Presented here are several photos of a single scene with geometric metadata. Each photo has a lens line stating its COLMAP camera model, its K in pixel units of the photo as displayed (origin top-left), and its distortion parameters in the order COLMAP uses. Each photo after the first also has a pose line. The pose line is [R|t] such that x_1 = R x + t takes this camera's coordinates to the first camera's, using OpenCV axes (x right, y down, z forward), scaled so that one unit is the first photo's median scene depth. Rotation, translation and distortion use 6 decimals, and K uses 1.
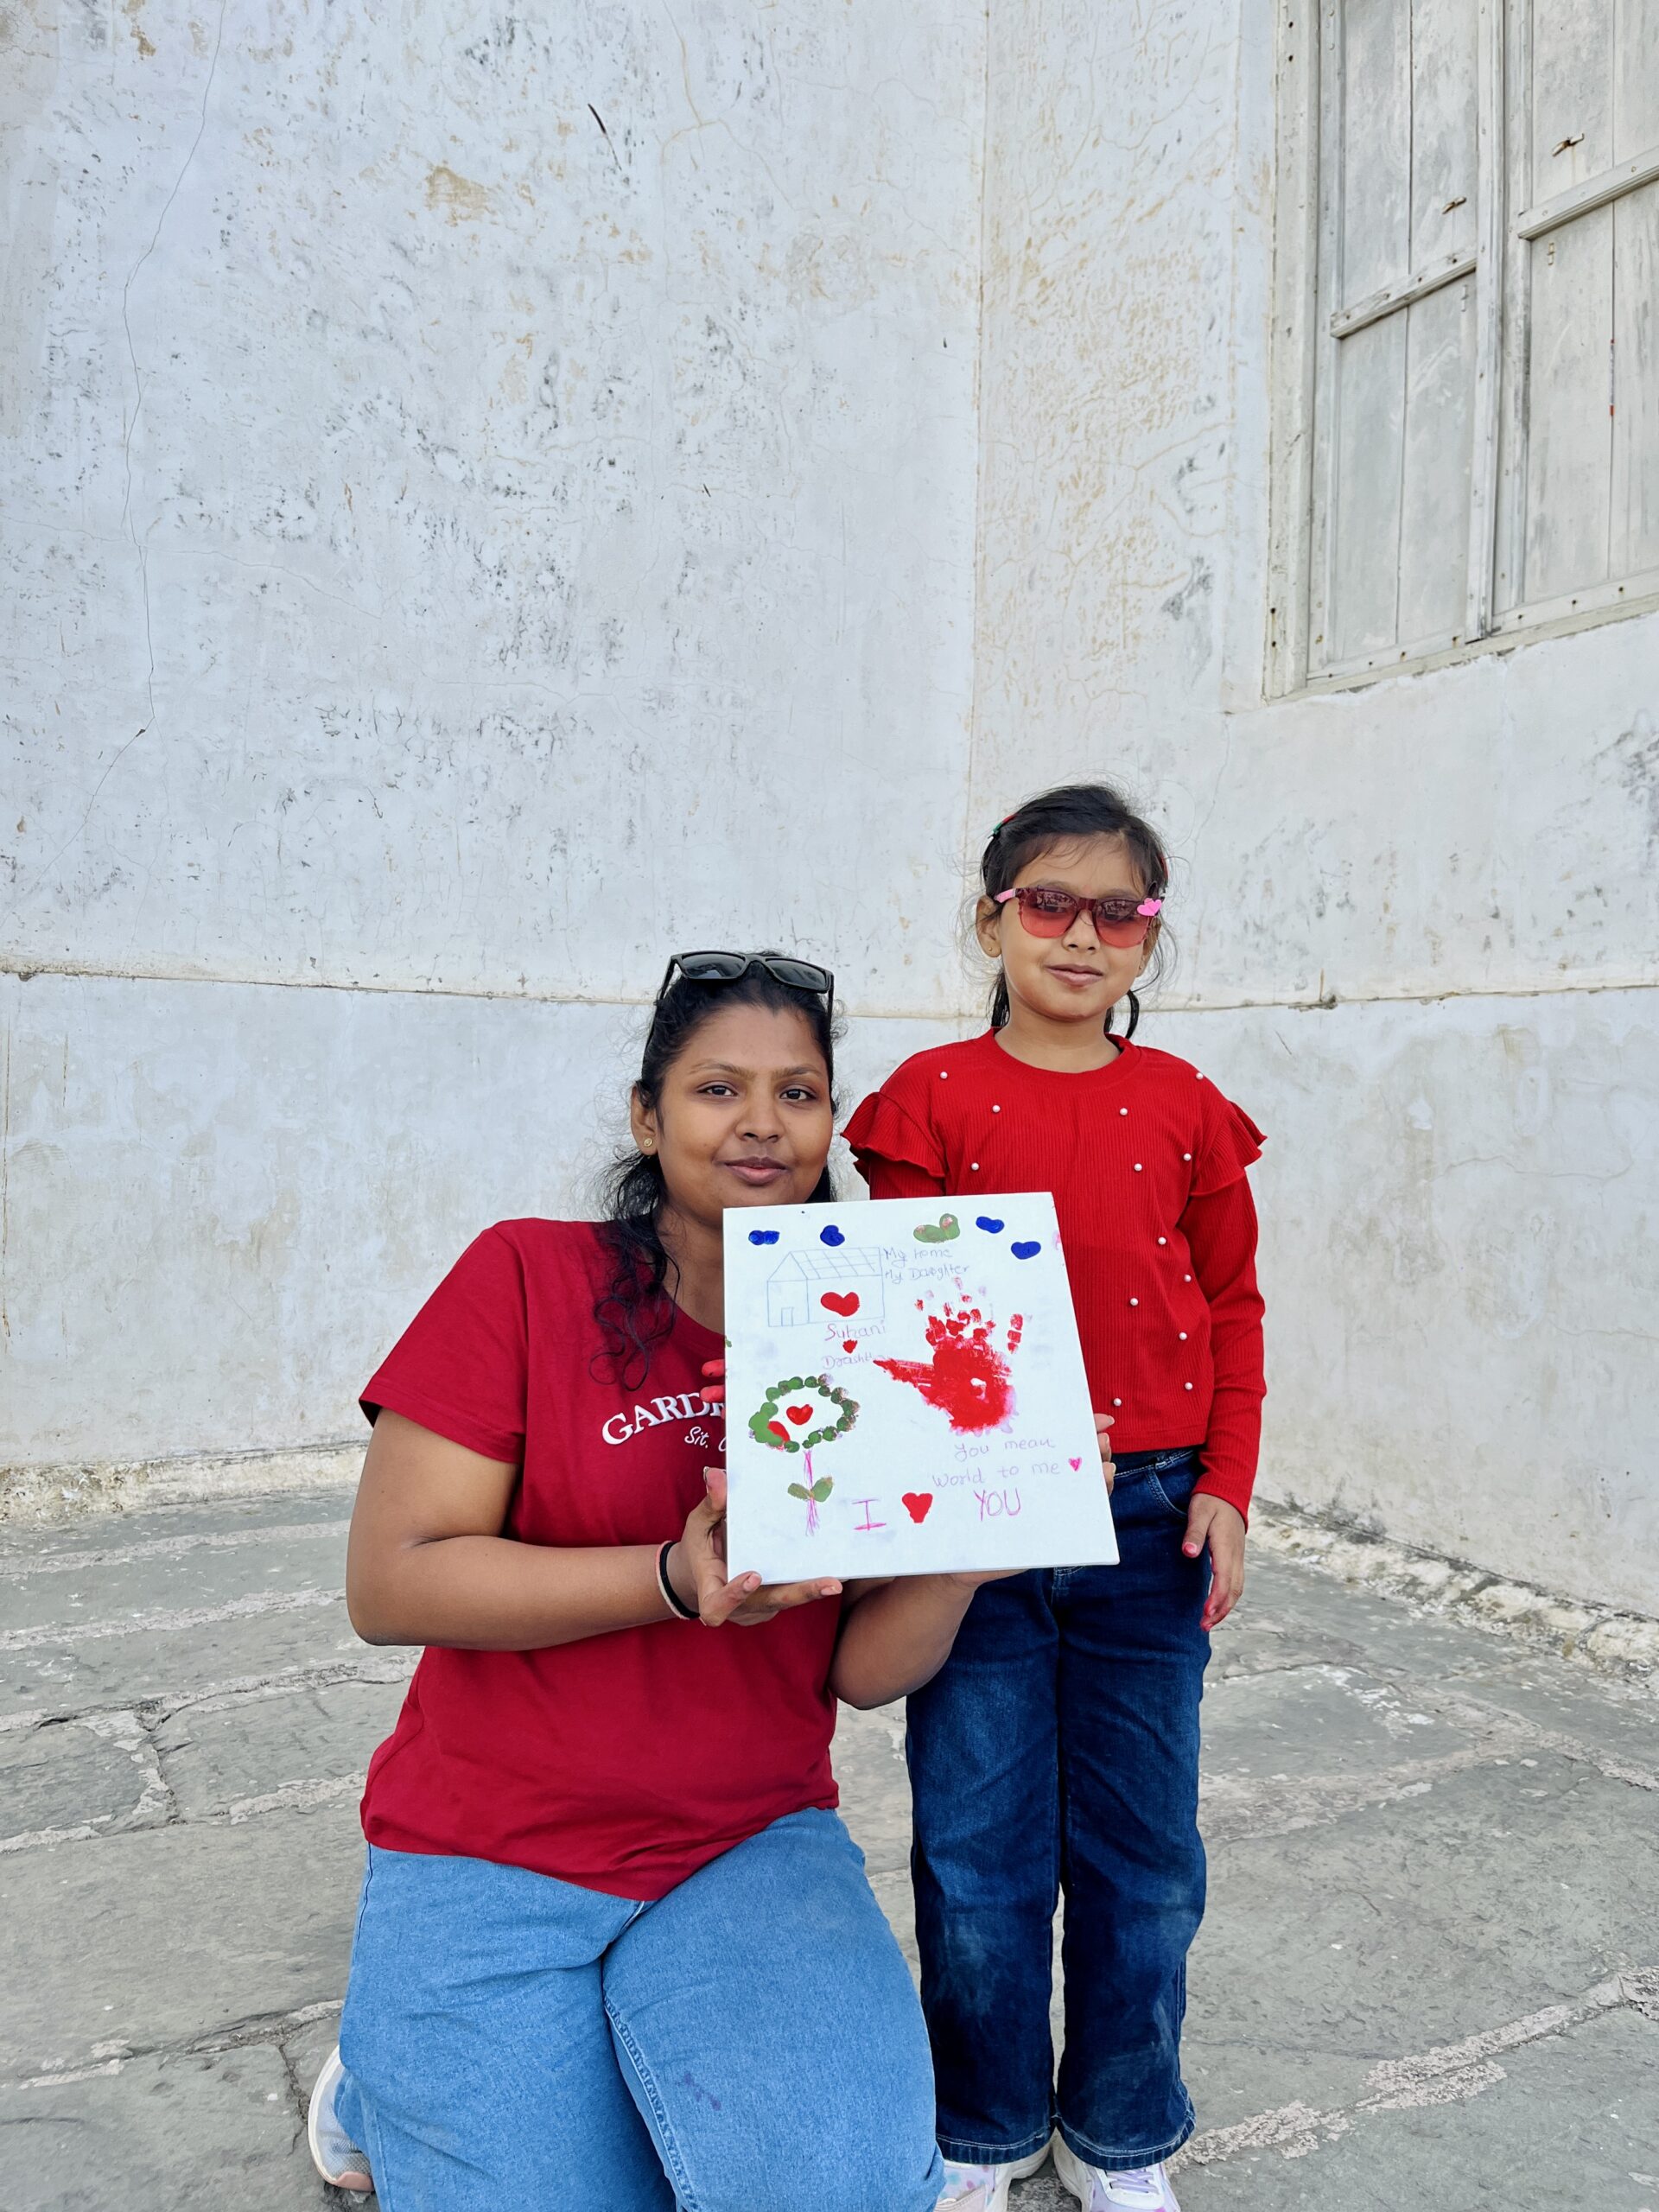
lens RADIAL K [[1671.6, 0, 818.4], [0, 1671.6, 1106.3], [0, 0, 1]] dist [0.059919, -0.086324]
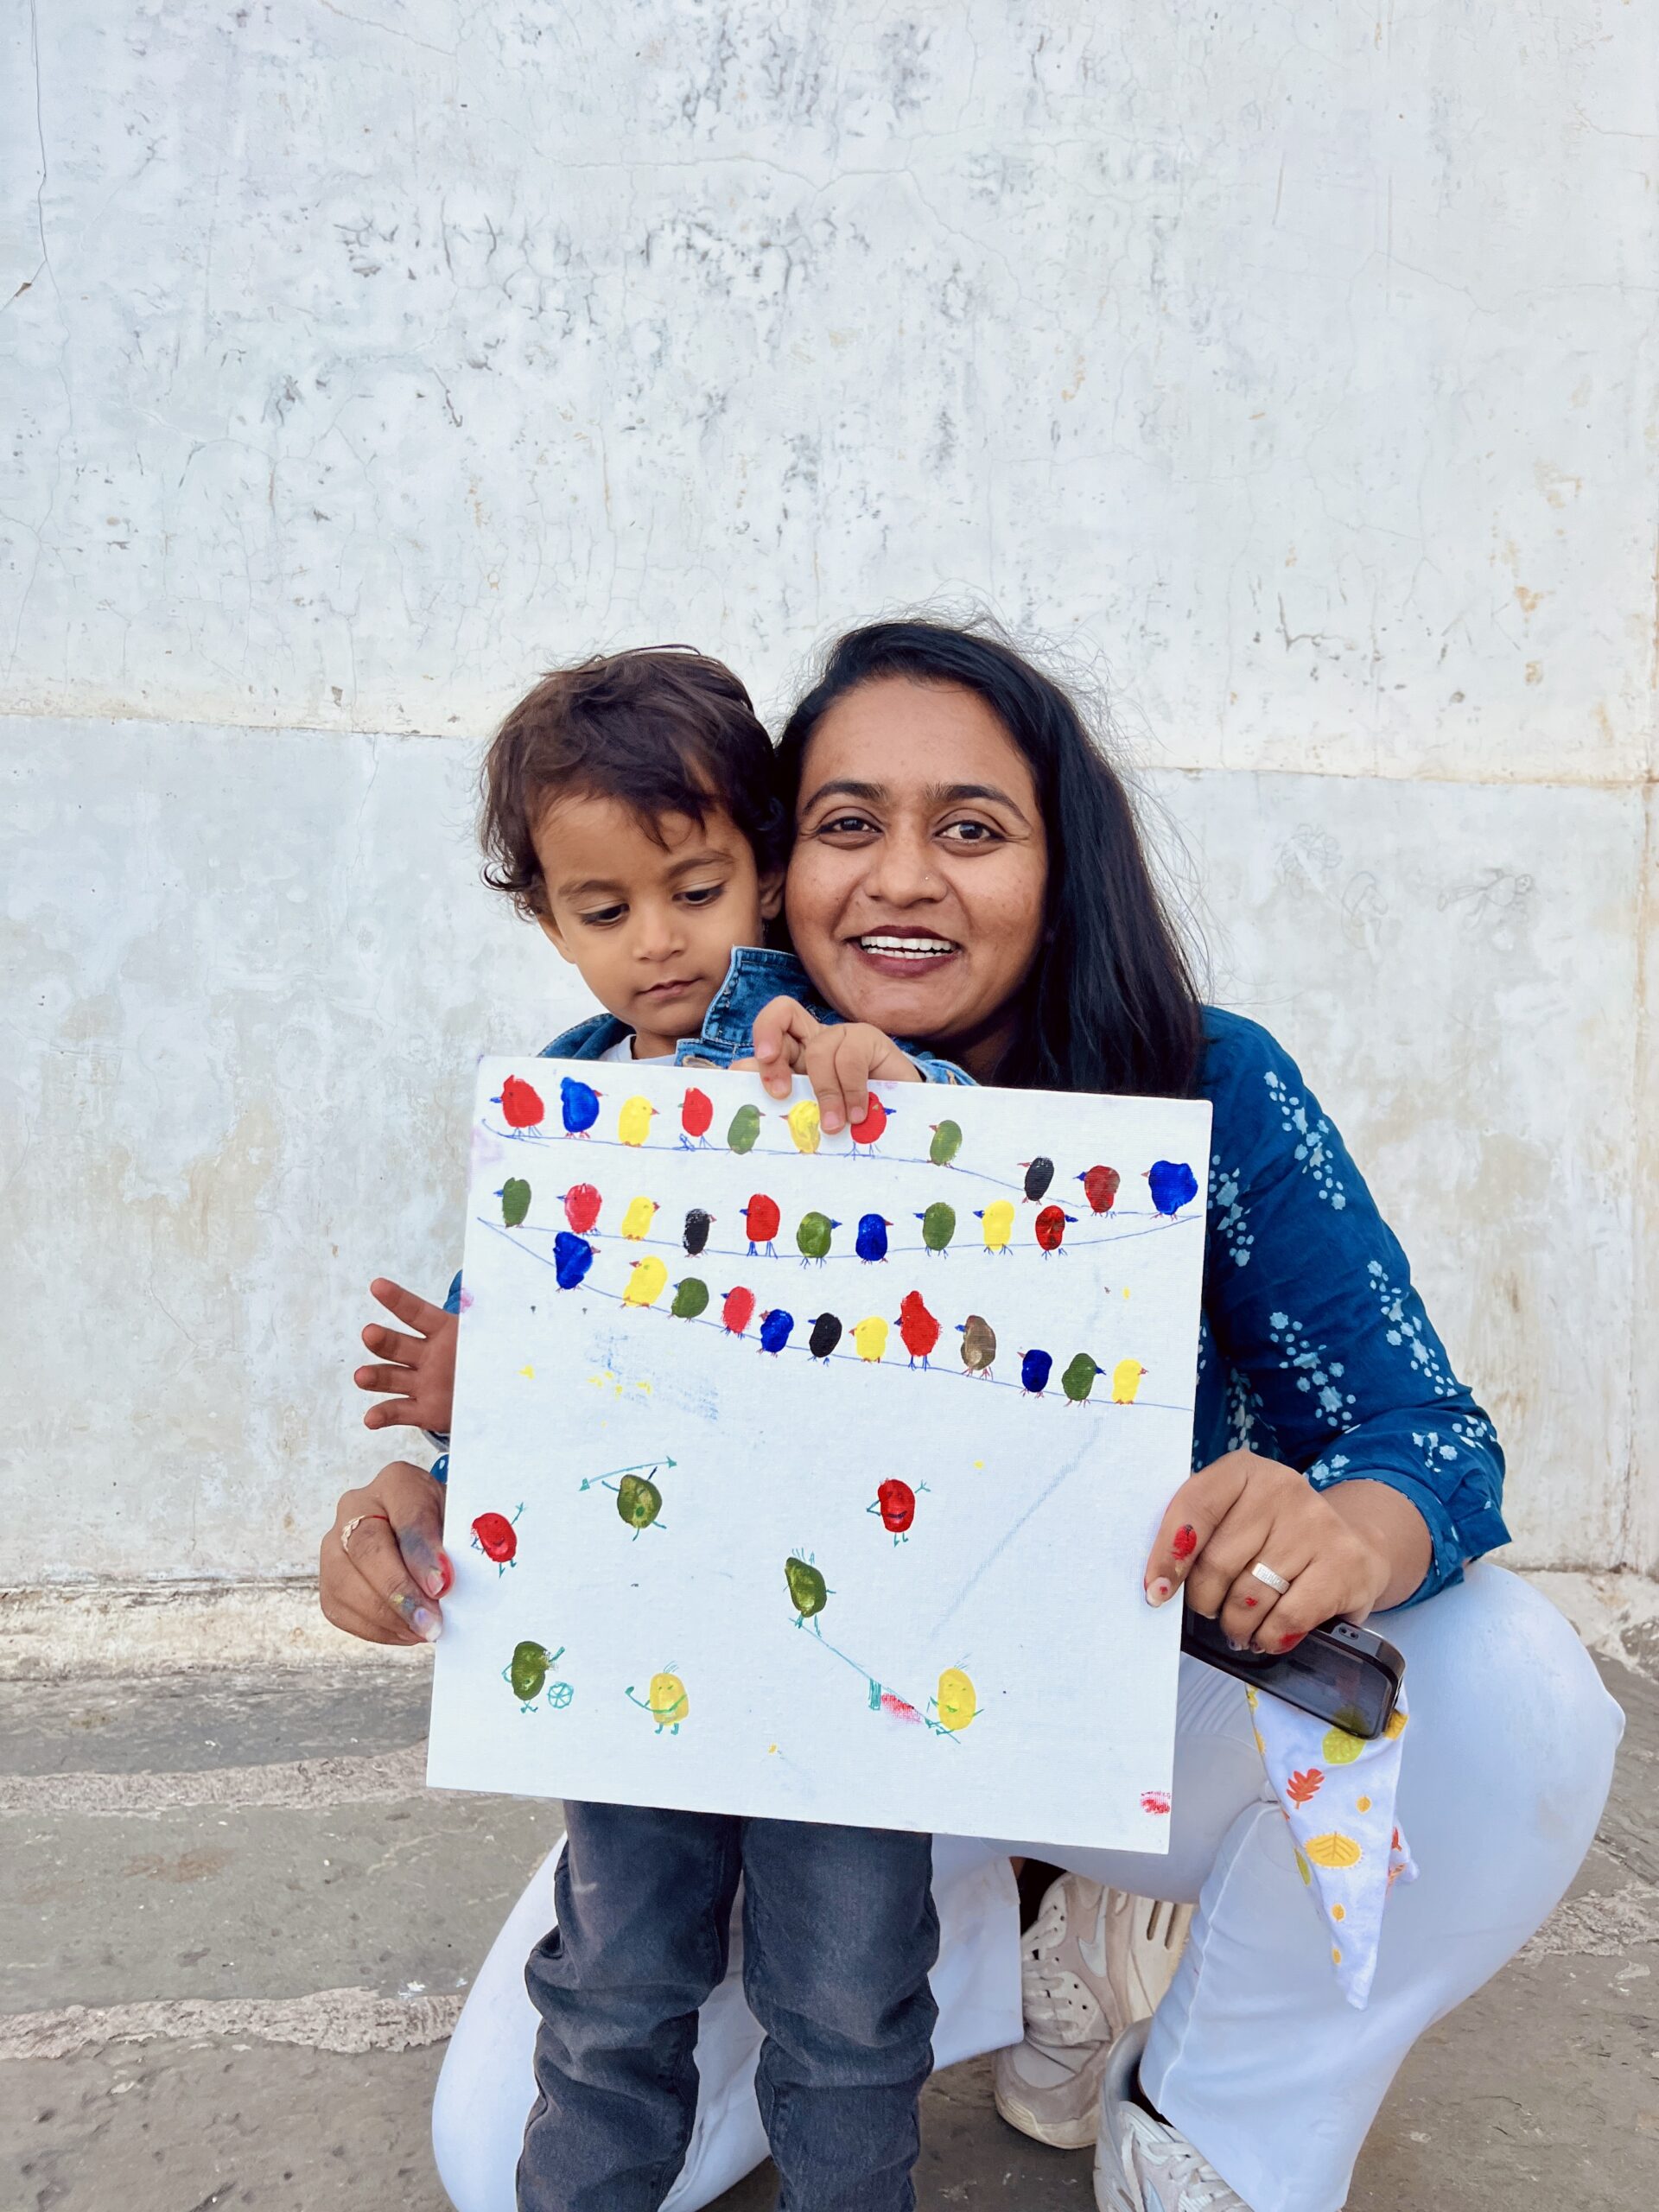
lens RADIAL K [[1671.6, 0, 844.8], [0, 1671.6, 1120.9], [0, 0, 1]] dist [0.059919, -0.086324]
pose [[0.929846, 0.004083, -0.367927, 0.056502], [0.001438, 0.999890, 0.014729, 0.044605], [0.367947, -0.014225, 0.929738, 0.532219]]
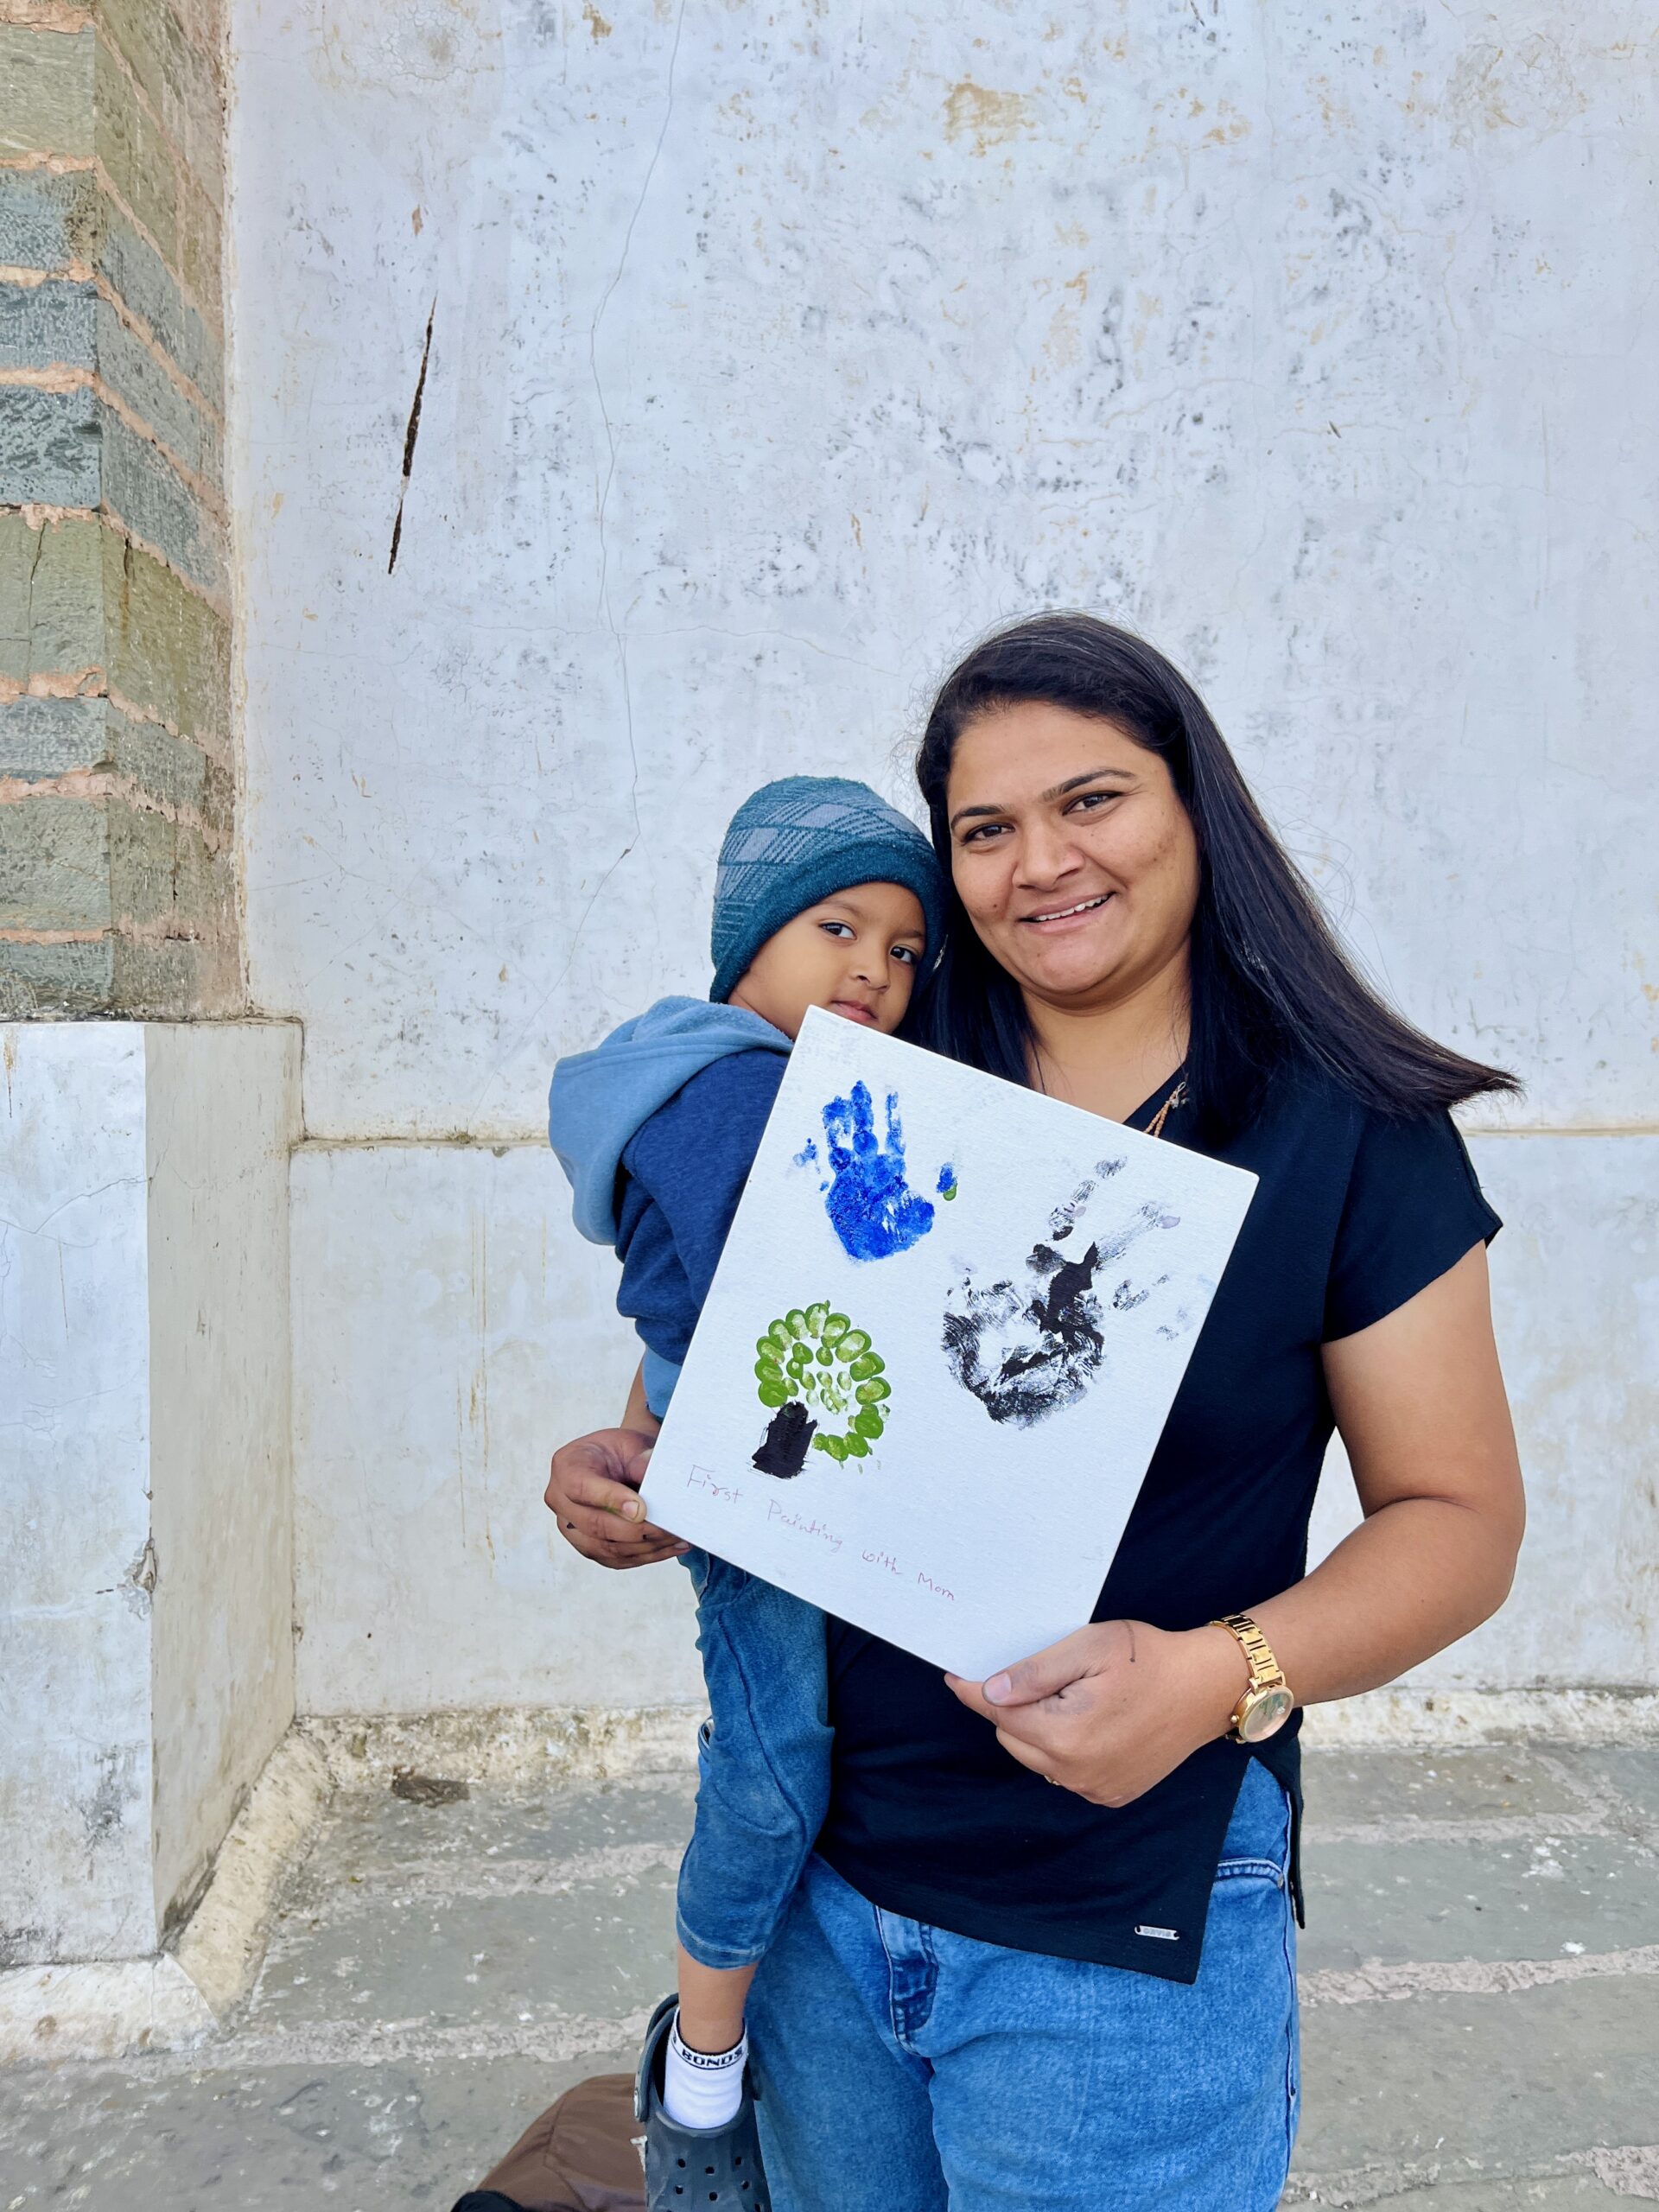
lens RADIAL K [[1671.6, 0, 841.9], [0, 1671.6, 1089.4], [0, 0, 1]] dist [0.059919, -0.086324]
pose [[0.900851, -0.010550, -0.434000, 0.061388], [0.024117, 0.999377, 0.025766, -0.111827], [0.433458, -0.033678, 0.900544, 0.255469]]
